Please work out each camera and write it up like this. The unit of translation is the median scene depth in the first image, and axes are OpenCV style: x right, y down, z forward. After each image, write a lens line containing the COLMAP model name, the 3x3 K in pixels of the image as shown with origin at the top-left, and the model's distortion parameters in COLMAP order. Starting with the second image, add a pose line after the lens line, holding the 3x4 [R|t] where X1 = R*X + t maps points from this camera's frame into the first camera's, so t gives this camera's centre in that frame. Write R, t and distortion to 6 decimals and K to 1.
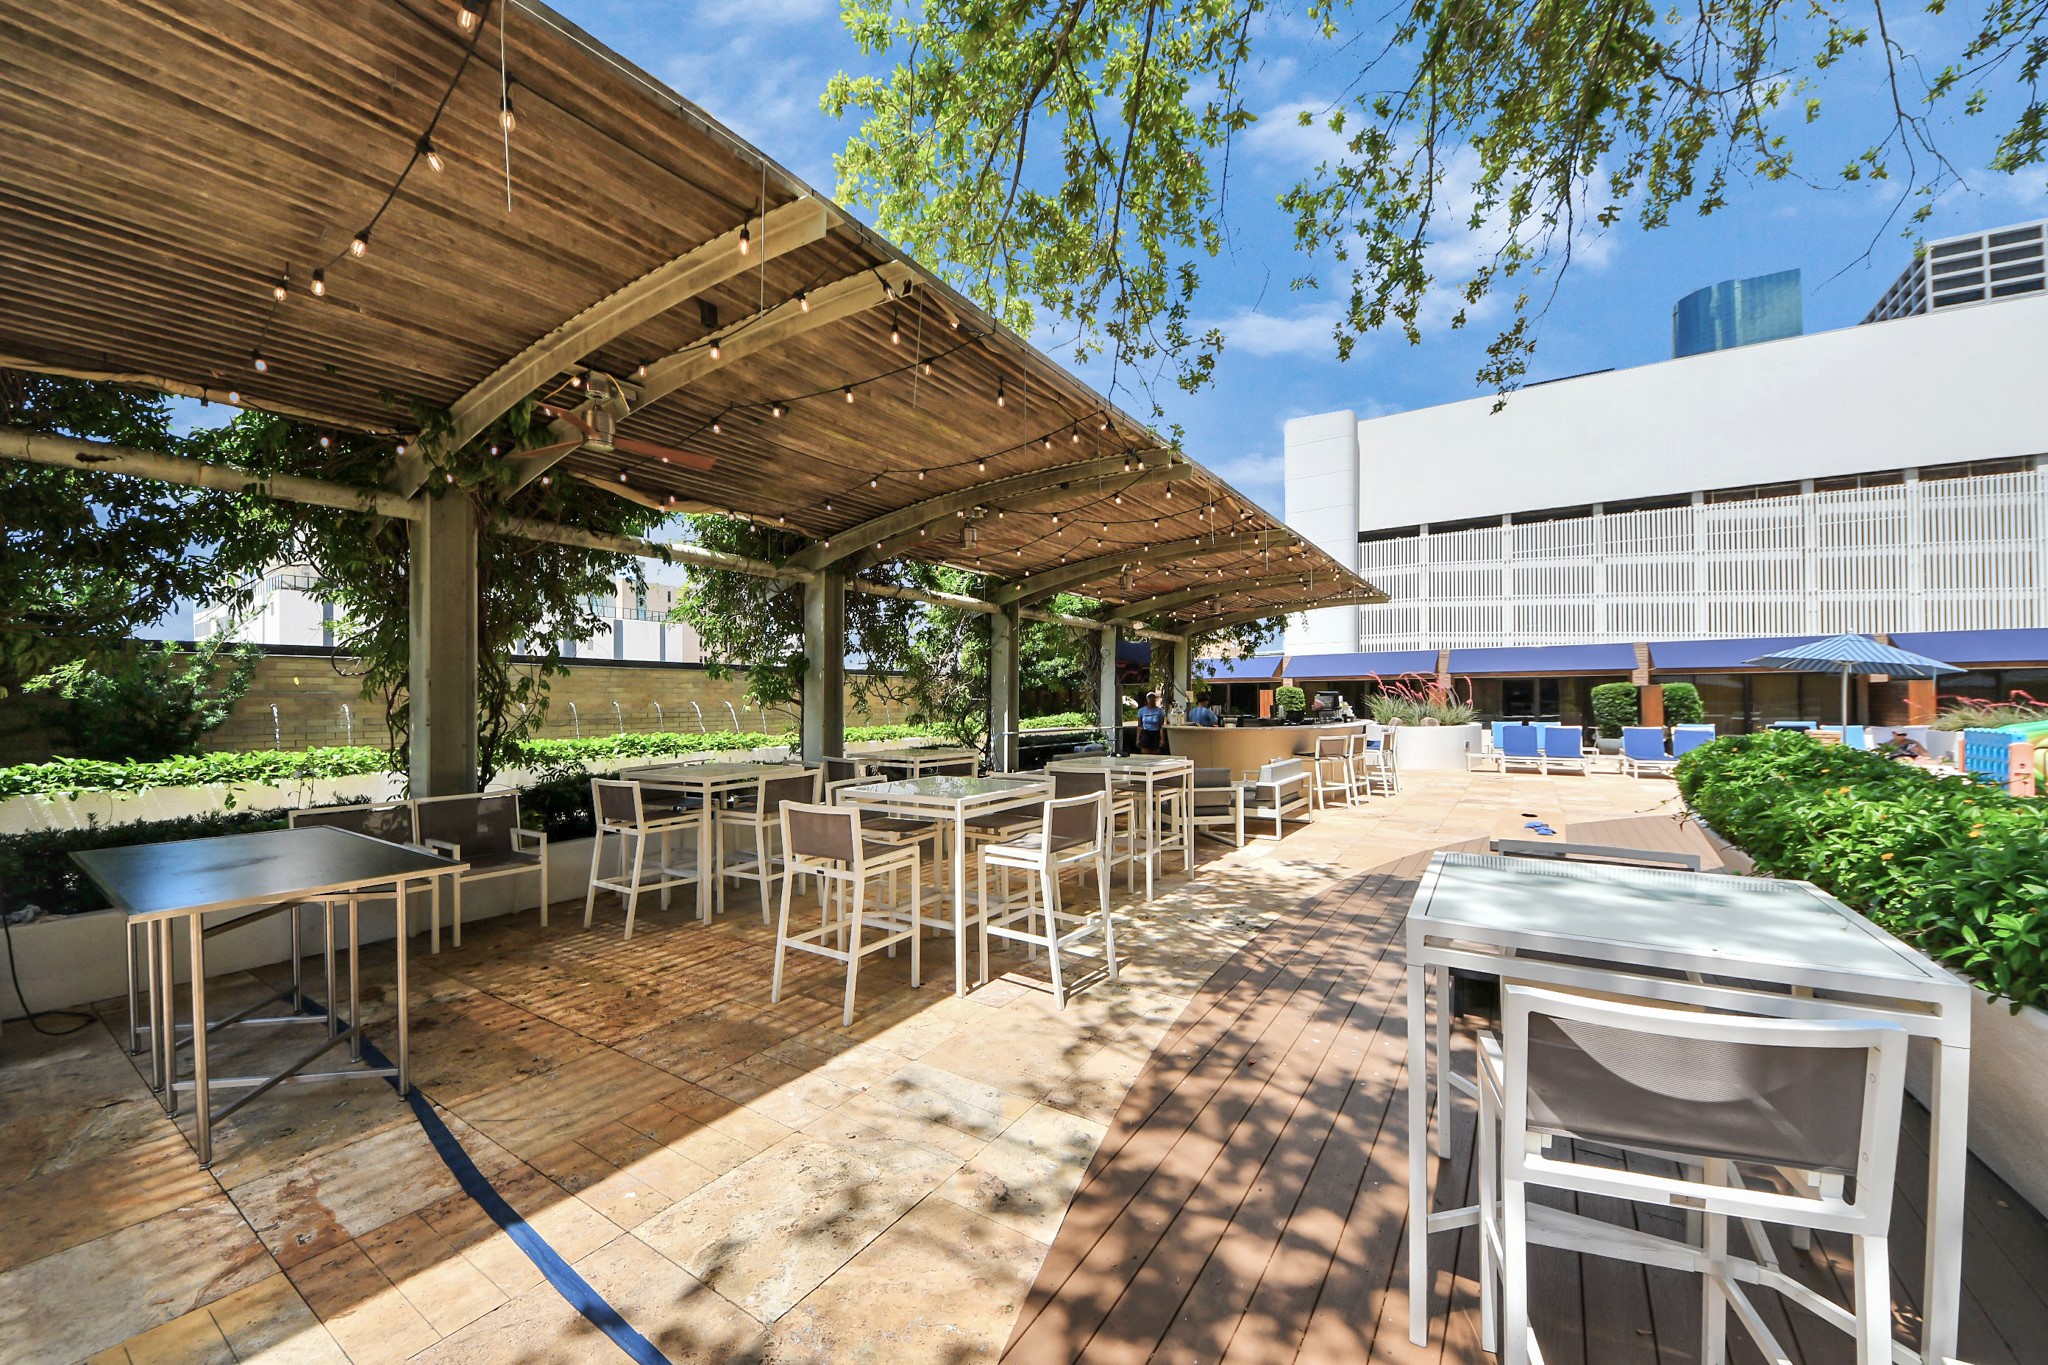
lens RADIAL K [[750.4, 0, 1024.0], [0, 750.4, 682.5], [0, 0, 1]] dist [0.017424, -0.021001]
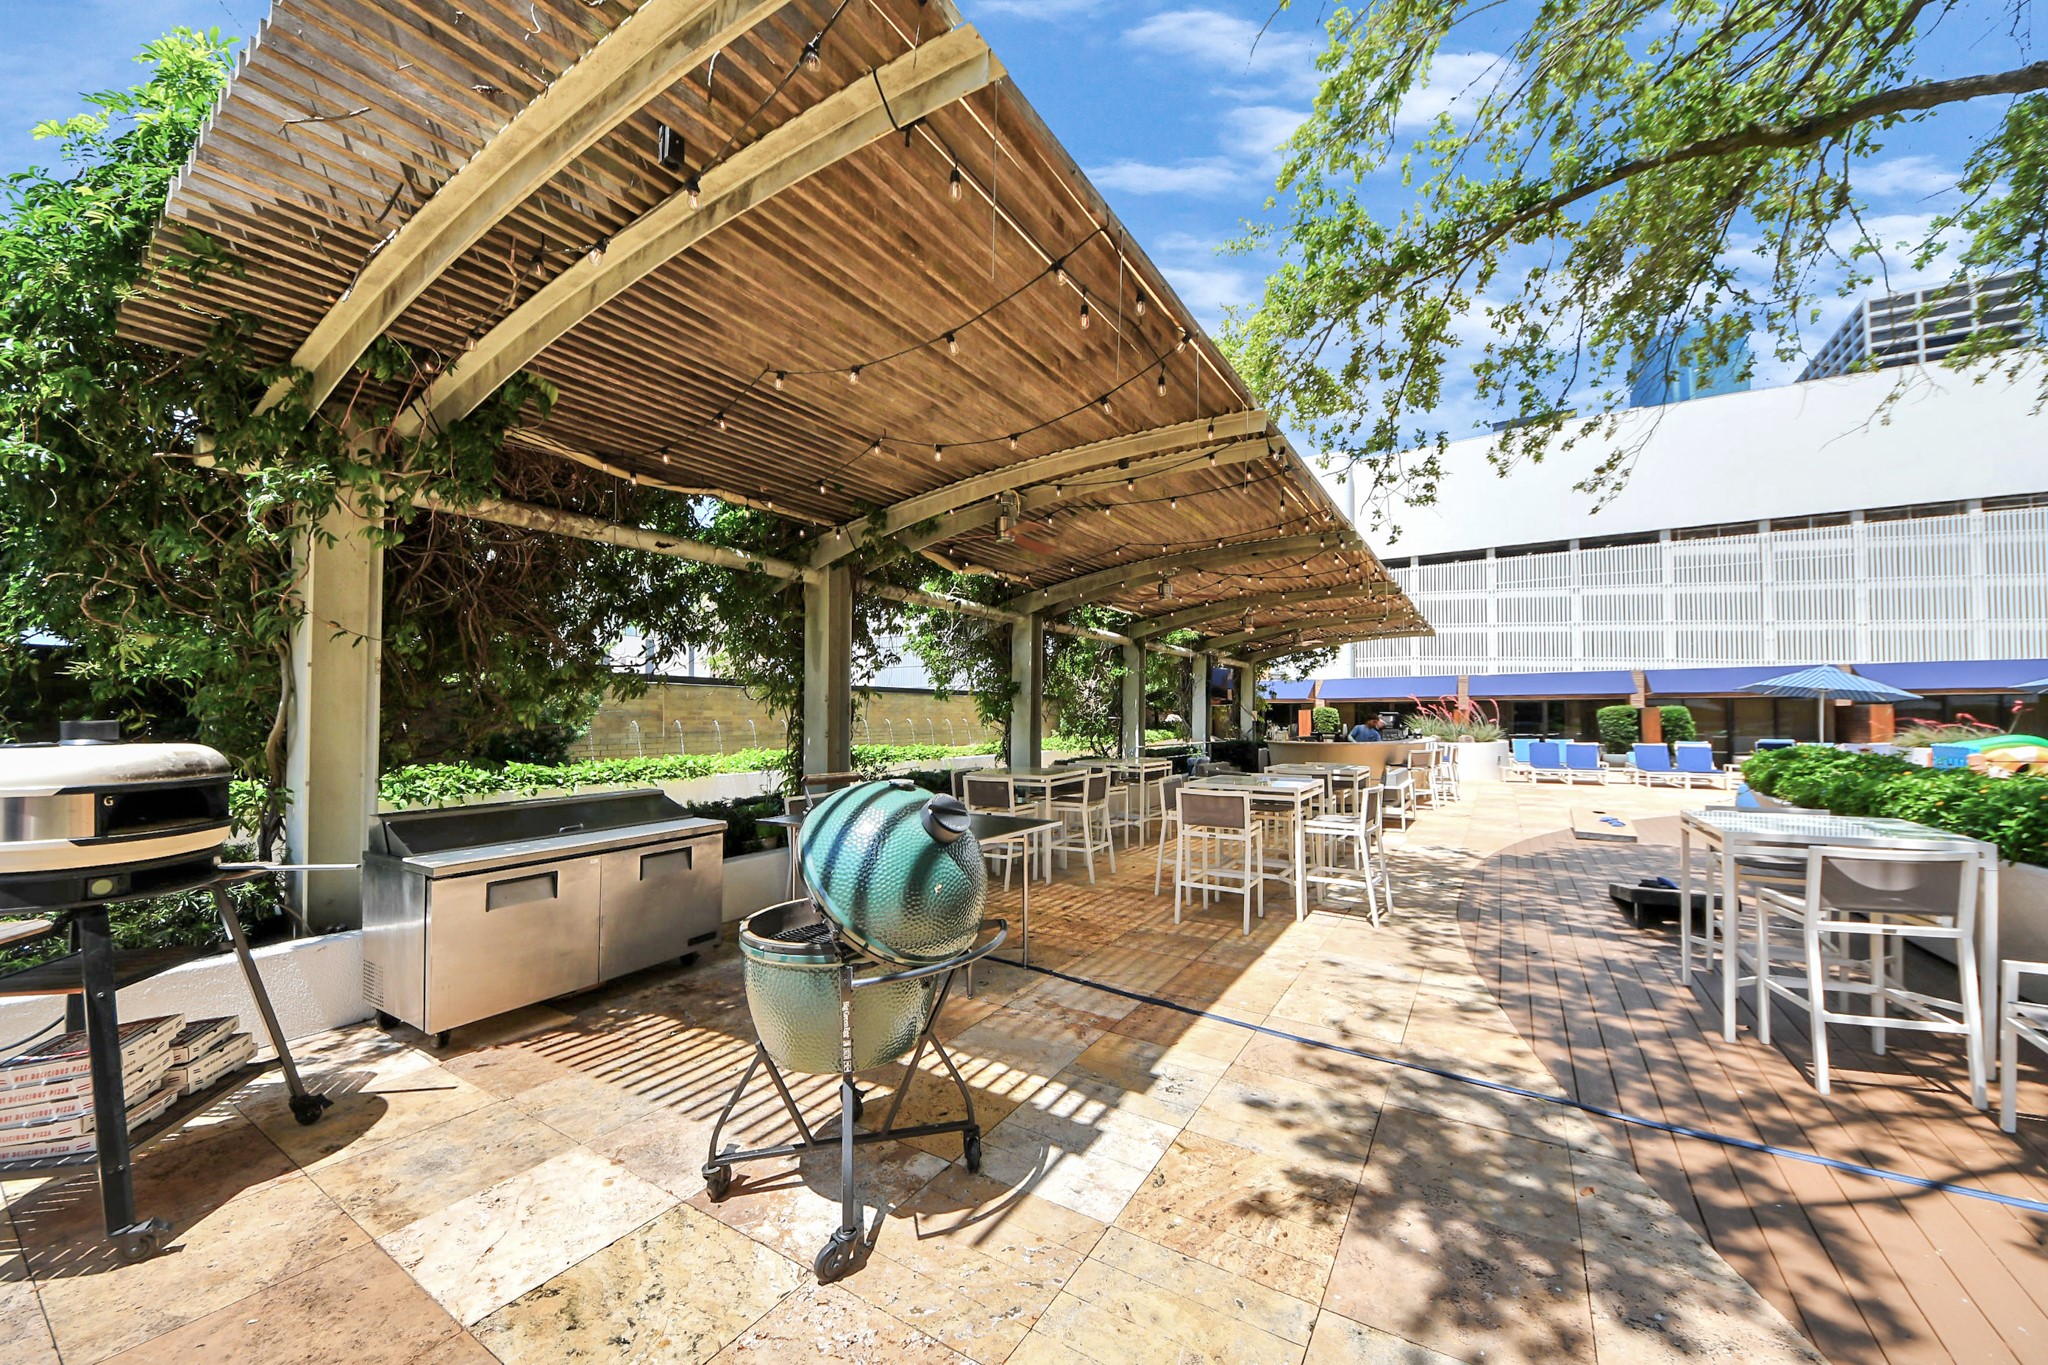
lens RADIAL K [[708.4, 0, 1024.6], [0, 708.4, 678.6], [0, 0, 1]] dist [0.000810, -0.017650]
pose [[0.999964, 0.006390, -0.005545, -0.150459], [-0.006553, 0.999530, -0.029936, -0.003328], [0.005351, 0.029972, 0.999536, -0.096575]]
